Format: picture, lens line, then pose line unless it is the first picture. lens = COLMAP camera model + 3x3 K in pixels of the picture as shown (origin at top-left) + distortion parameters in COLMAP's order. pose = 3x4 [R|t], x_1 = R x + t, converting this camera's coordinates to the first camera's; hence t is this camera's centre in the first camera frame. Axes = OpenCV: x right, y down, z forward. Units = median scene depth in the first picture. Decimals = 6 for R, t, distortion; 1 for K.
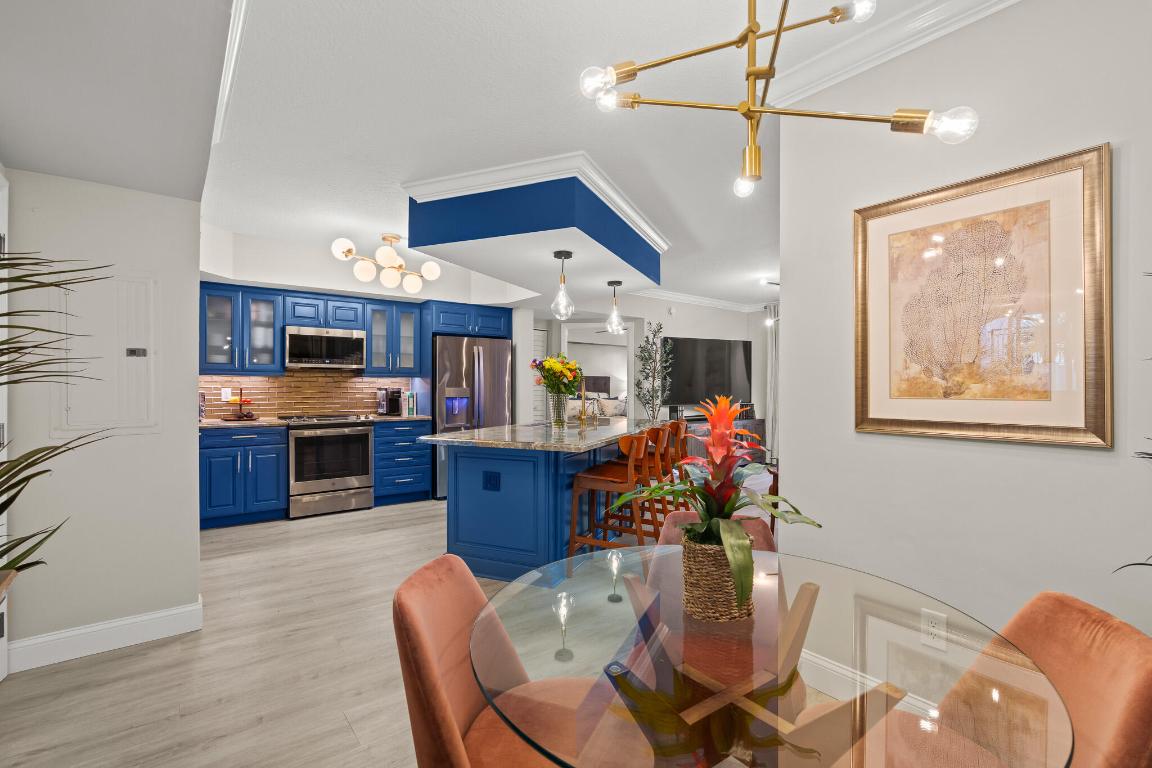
lens RADIAL K [[525.1, 0, 578.0], [0, 525.1, 385.3], [0, 0, 1]] dist [-0.002033, 0.000220]
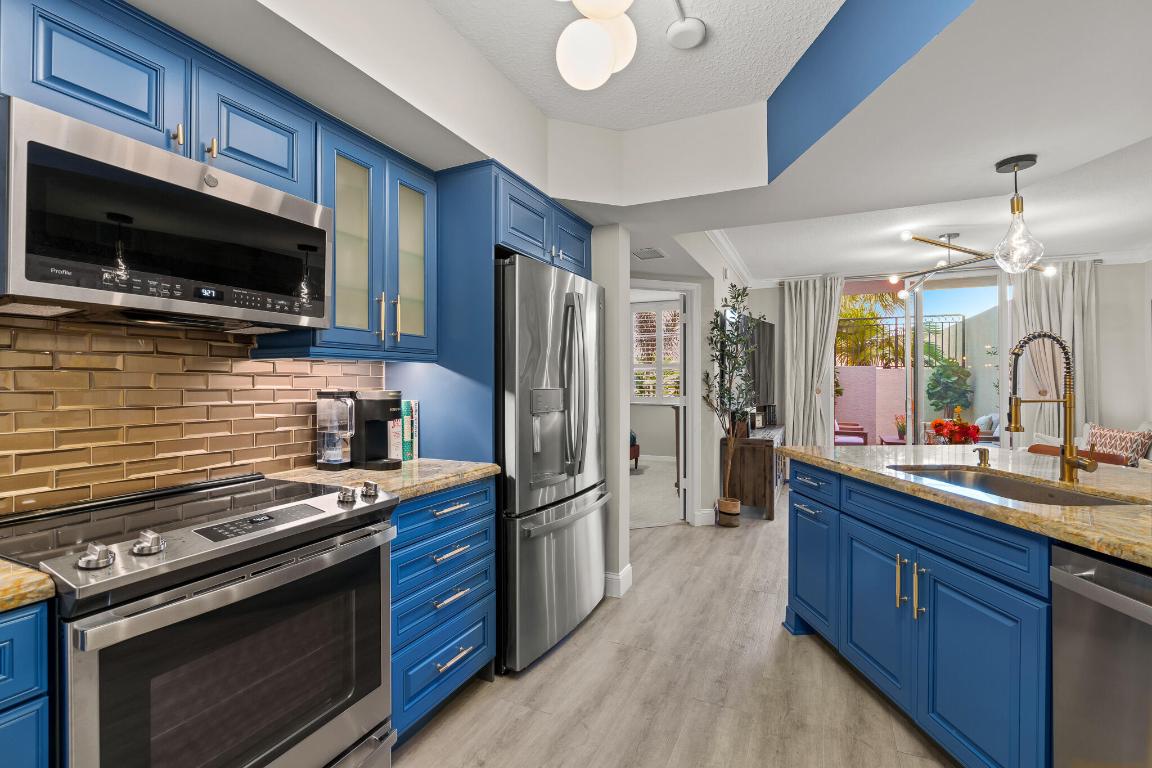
lens RADIAL K [[525.1, 0, 572.4], [0, 525.1, 393.6], [0, 0, 1]] dist [-0.002033, 0.000220]
pose [[0.895236, -0.003956, 0.445575, -0.391677], [-0.011460, 0.999425, 0.031899, -0.006018], [-0.445446, -0.033663, 0.894676, 0.623456]]
